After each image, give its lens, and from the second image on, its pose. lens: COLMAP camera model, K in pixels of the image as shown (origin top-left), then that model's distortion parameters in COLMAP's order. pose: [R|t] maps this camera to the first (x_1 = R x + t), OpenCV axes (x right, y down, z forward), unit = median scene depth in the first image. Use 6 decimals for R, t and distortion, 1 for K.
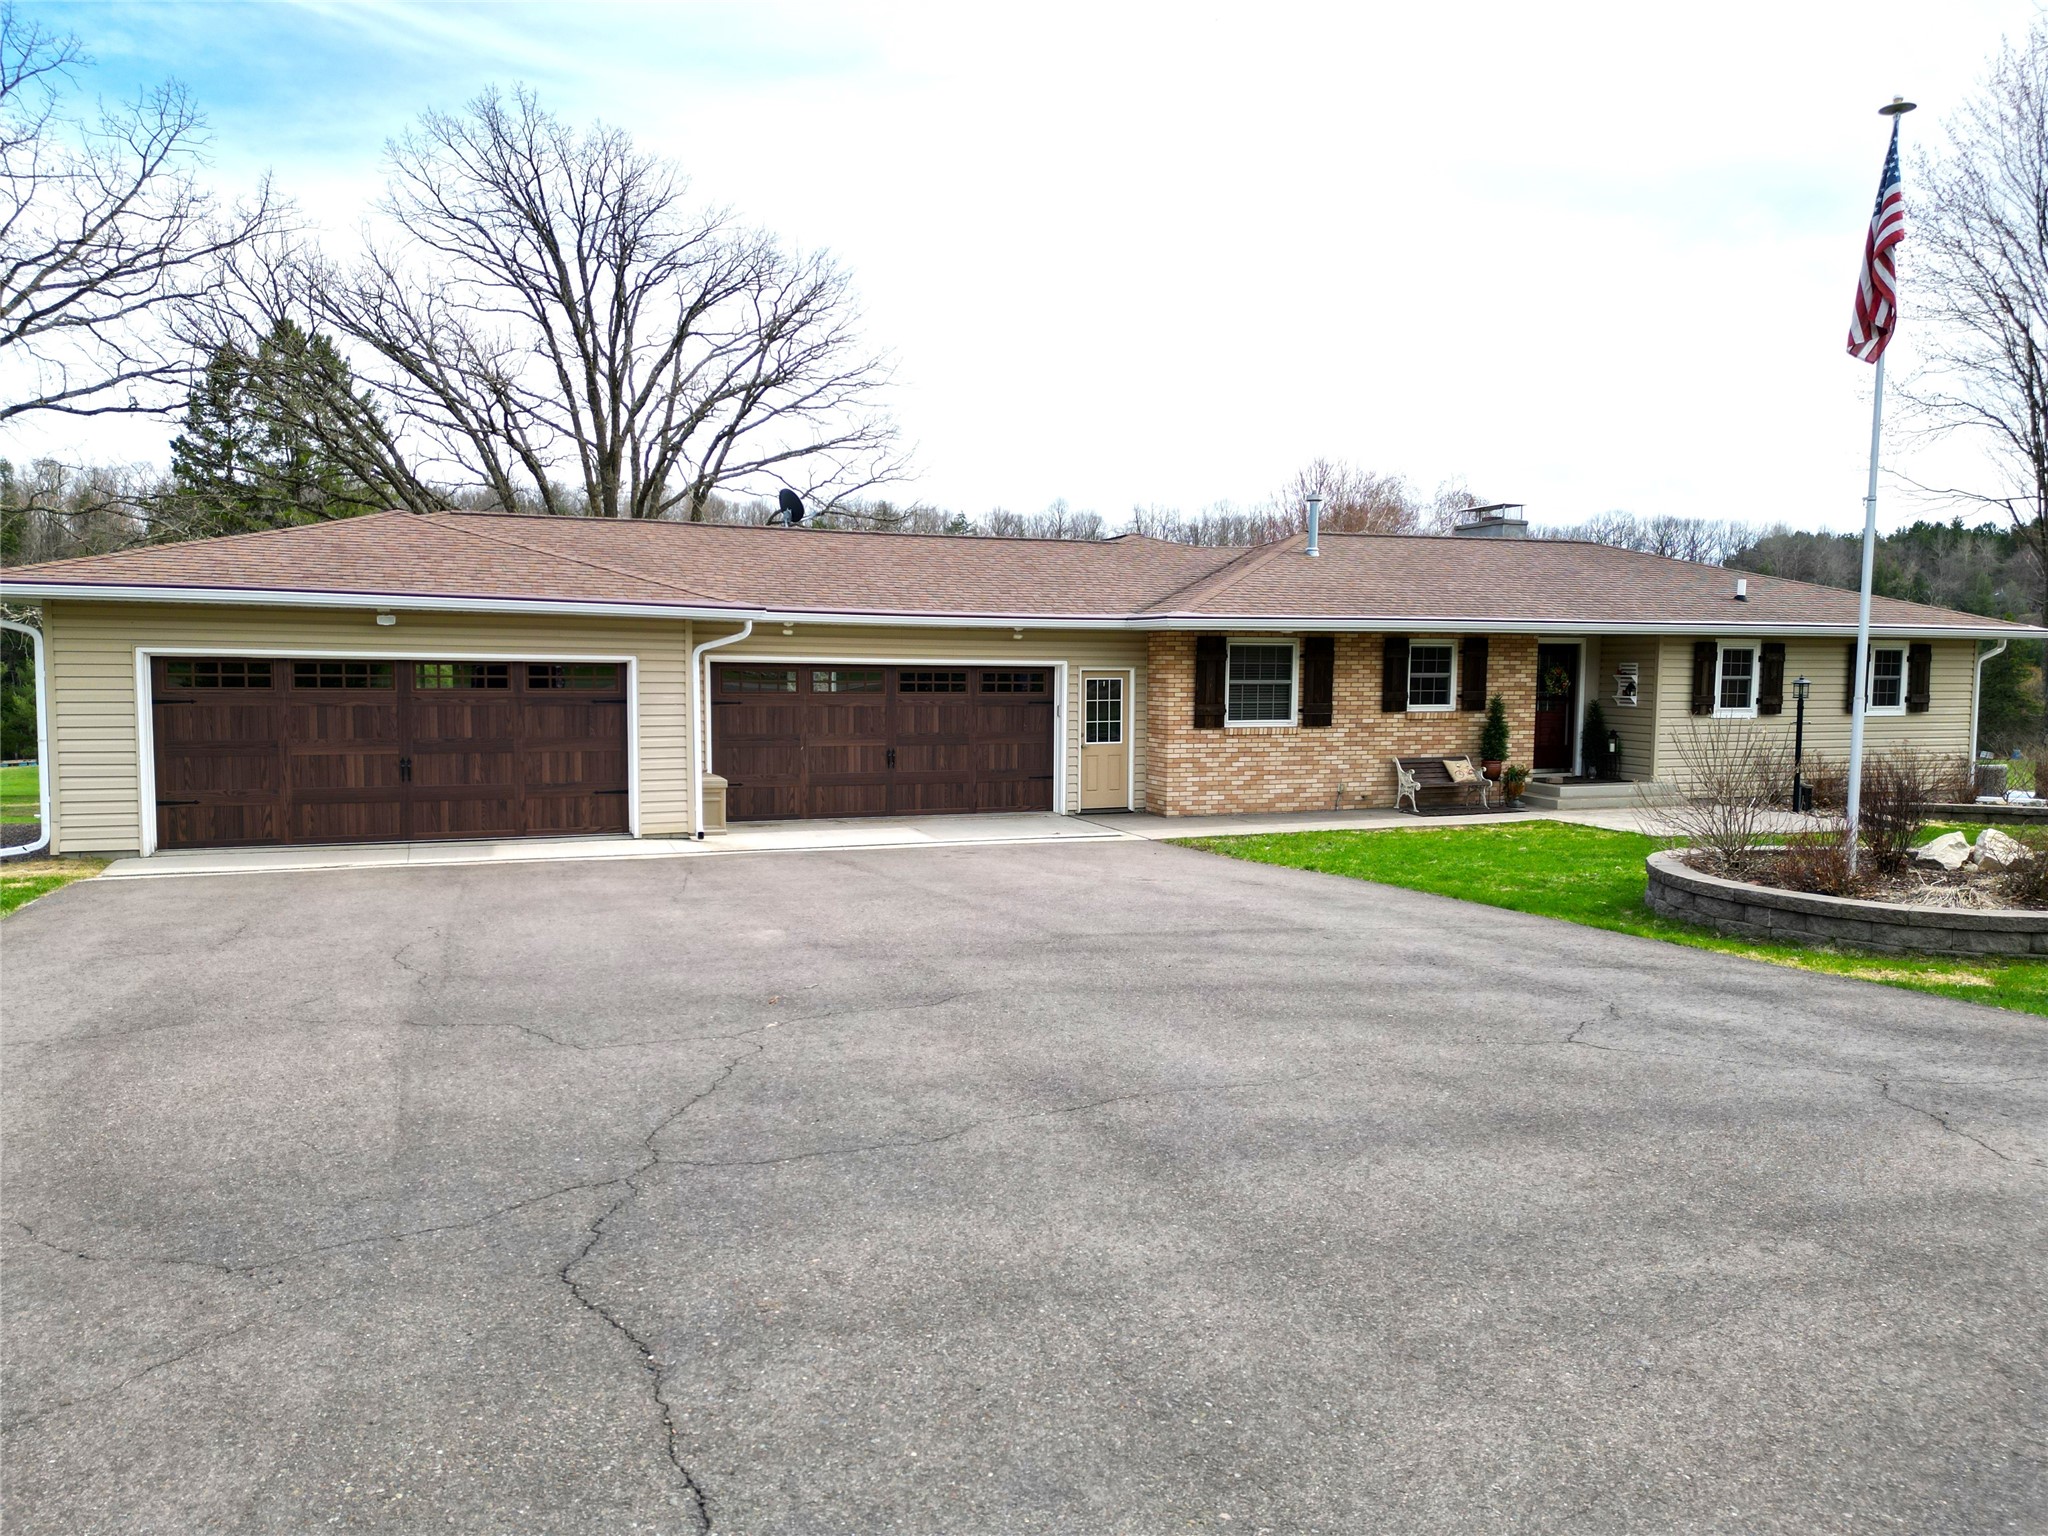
lens RADIAL K [[1452.8, 0, 1024.0], [0, 1452.8, 768.0], [0, 0, 1]] dist [0.068924, -0.064490]
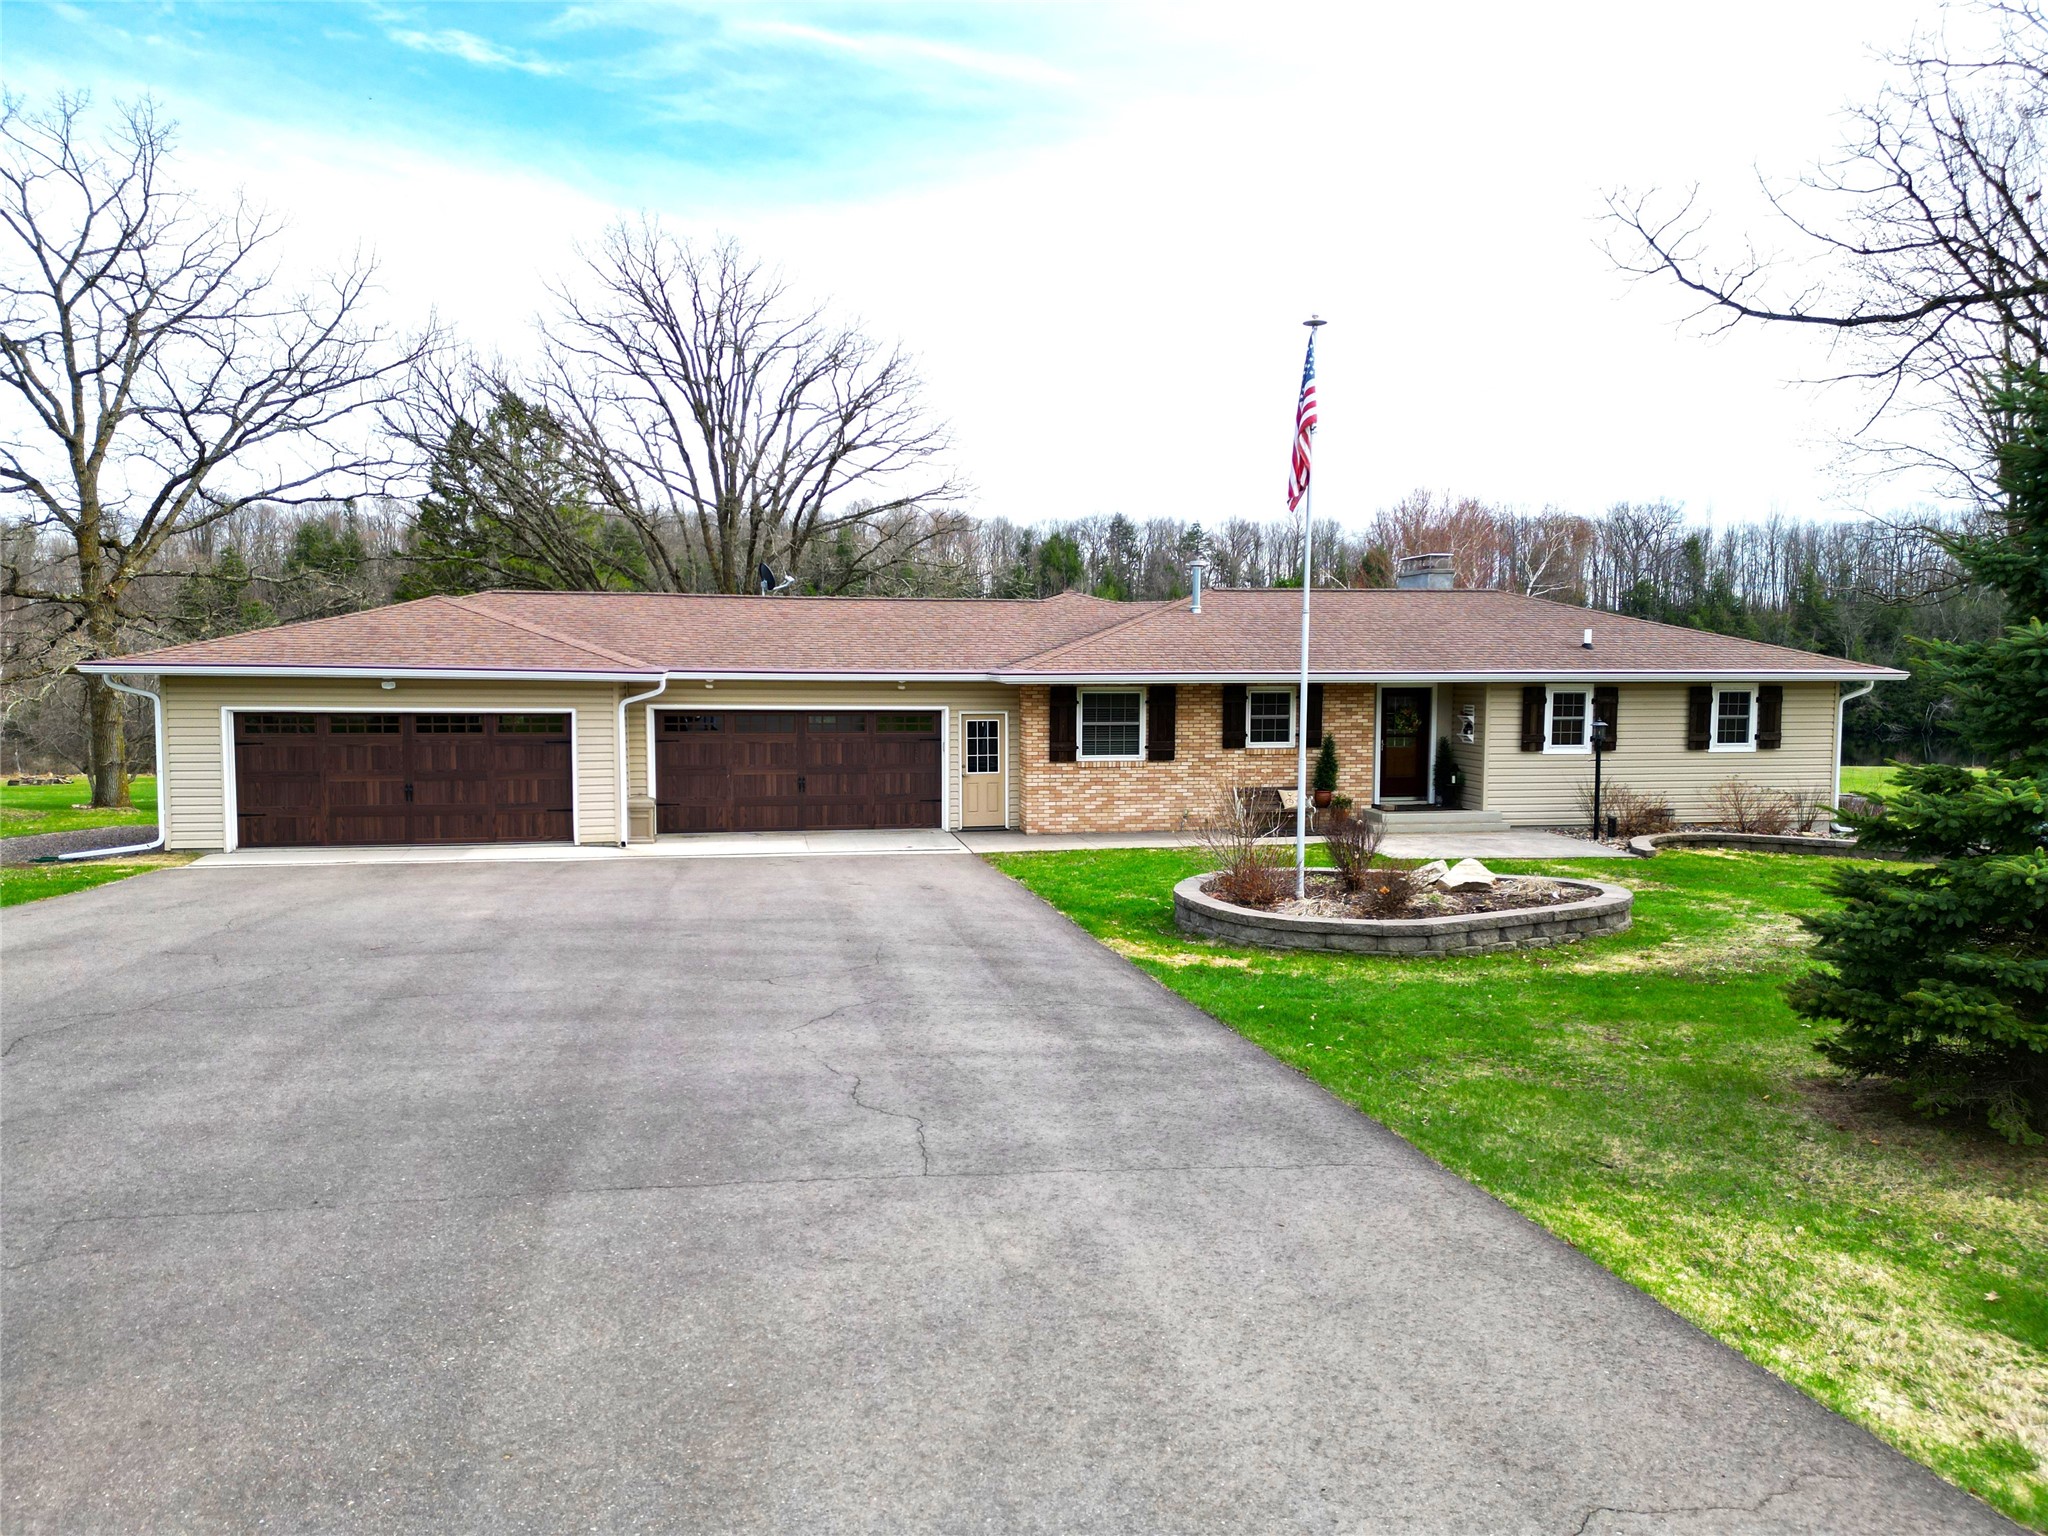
lens RADIAL K [[1452.8, 0, 1024.0], [0, 1452.8, 768.0], [0, 0, 1]] dist [0.068924, -0.064490]
pose [[0.983336, 0.008727, -0.181587, 0.307921], [-0.009341, 0.999953, -0.002523, -0.018481], [0.181556, 0.004177, 0.983372, -0.192100]]
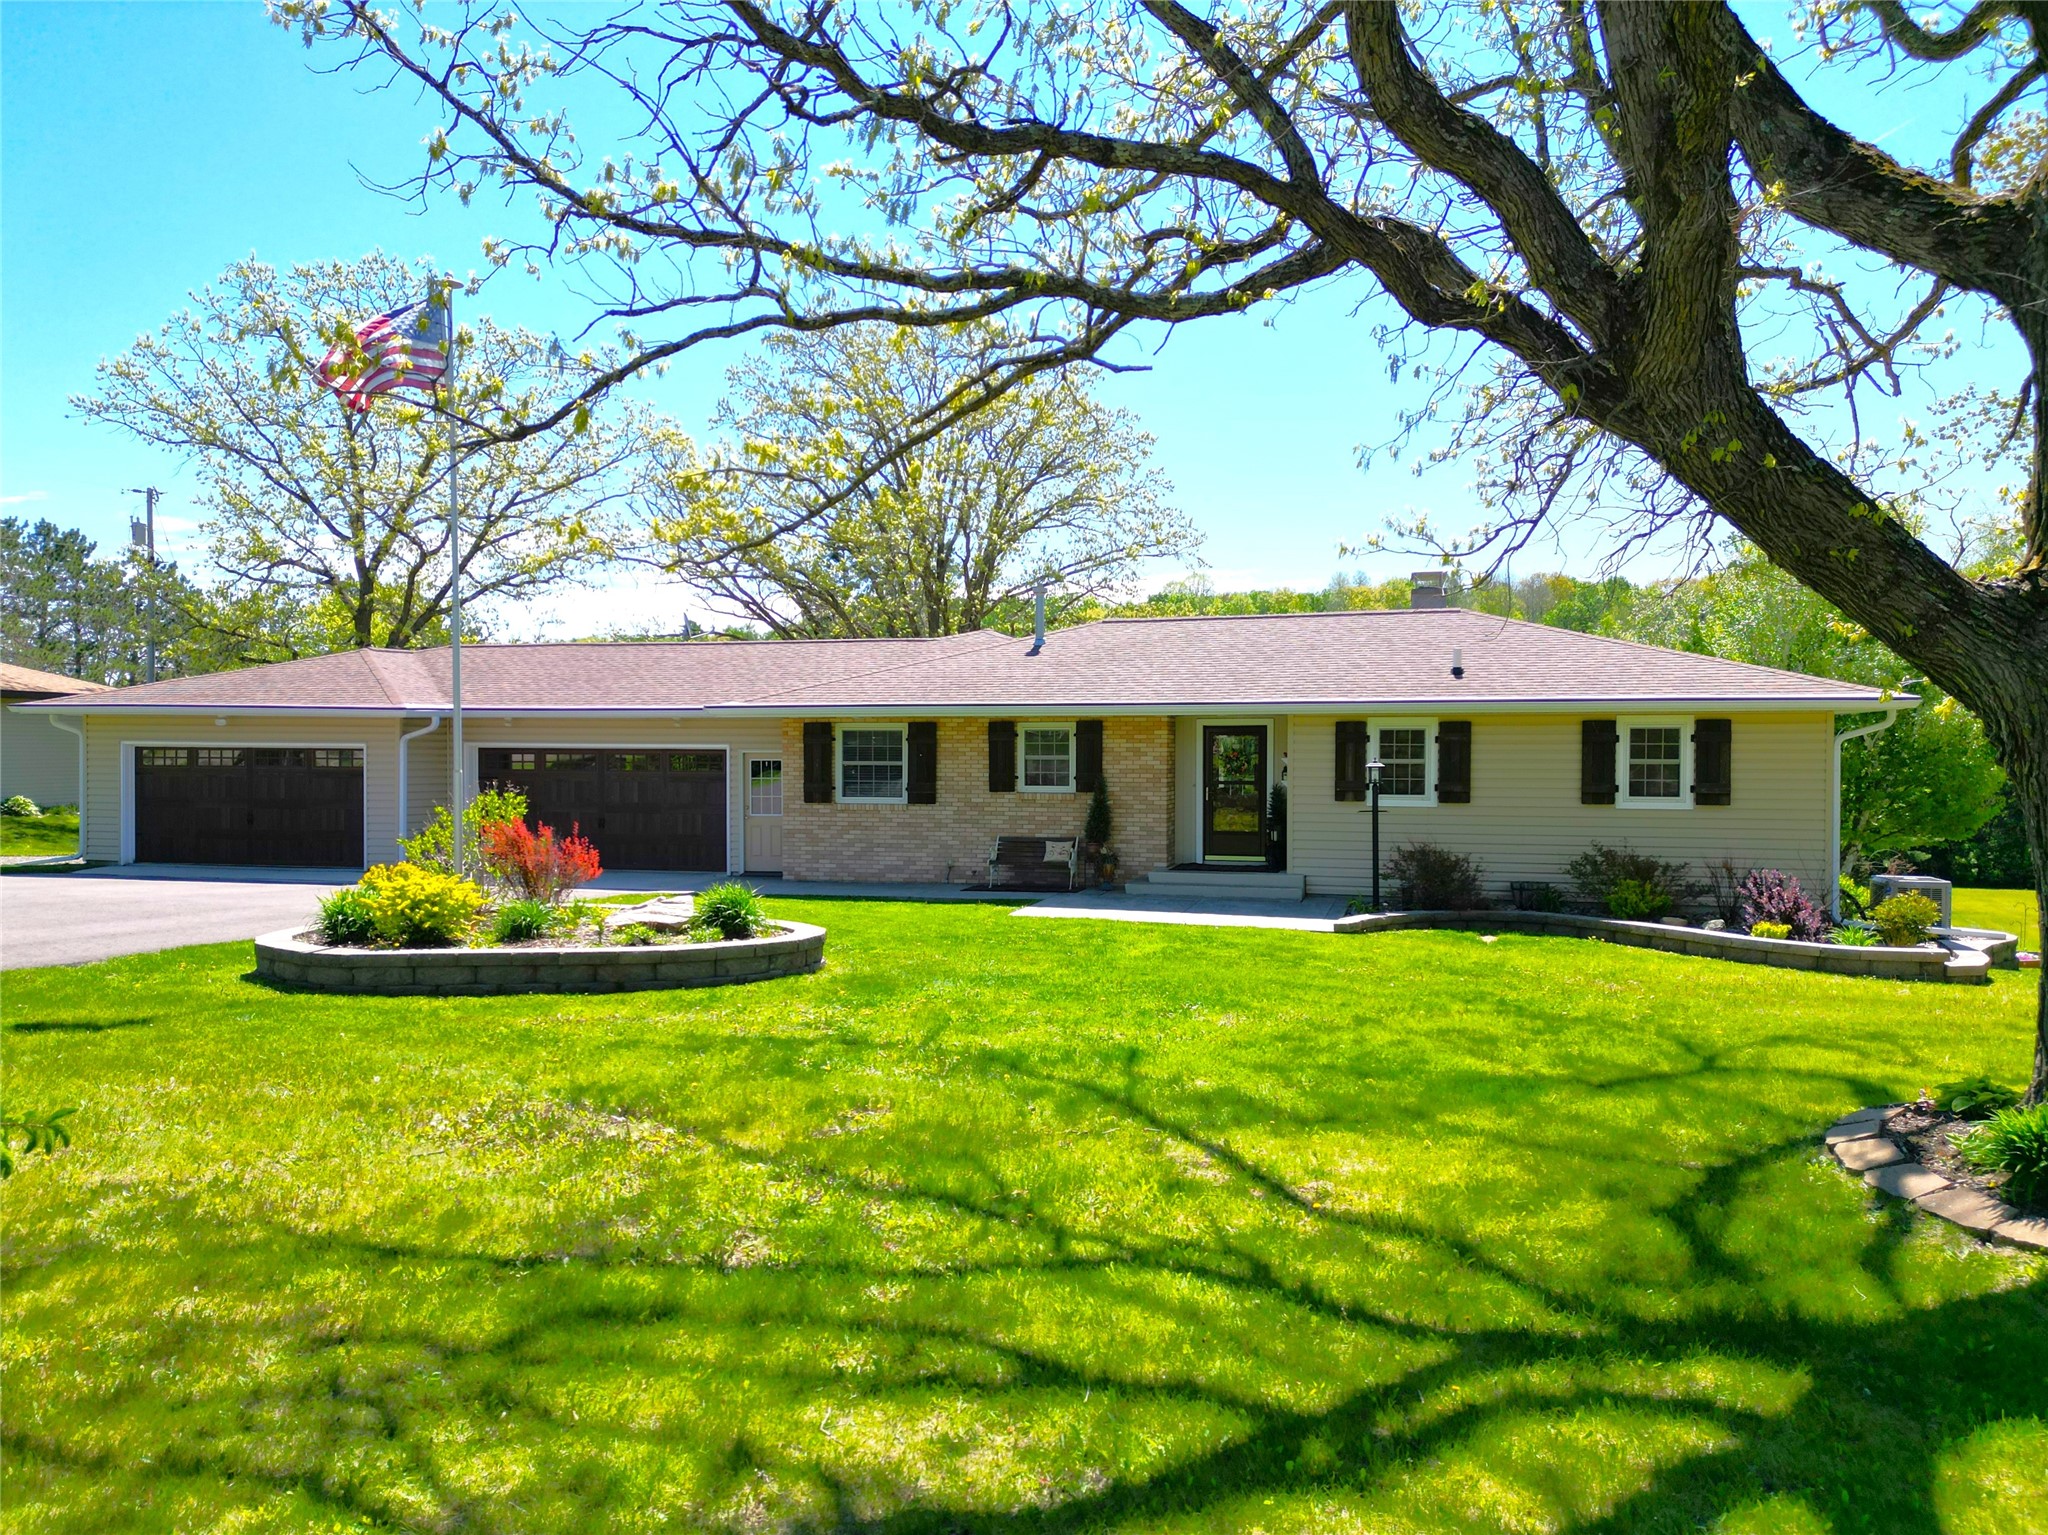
lens RADIAL K [[1406.9, 0, 1024.0], [0, 1406.9, 767.5], [0, 0, 1]] dist [0.074755, -0.077588]
pose [[0.818233, 0.007586, -0.574836, 0.868741], [-0.035482, 0.998673, -0.037327, -0.019252], [0.573790, 0.050939, 0.817417, 0.186446]]
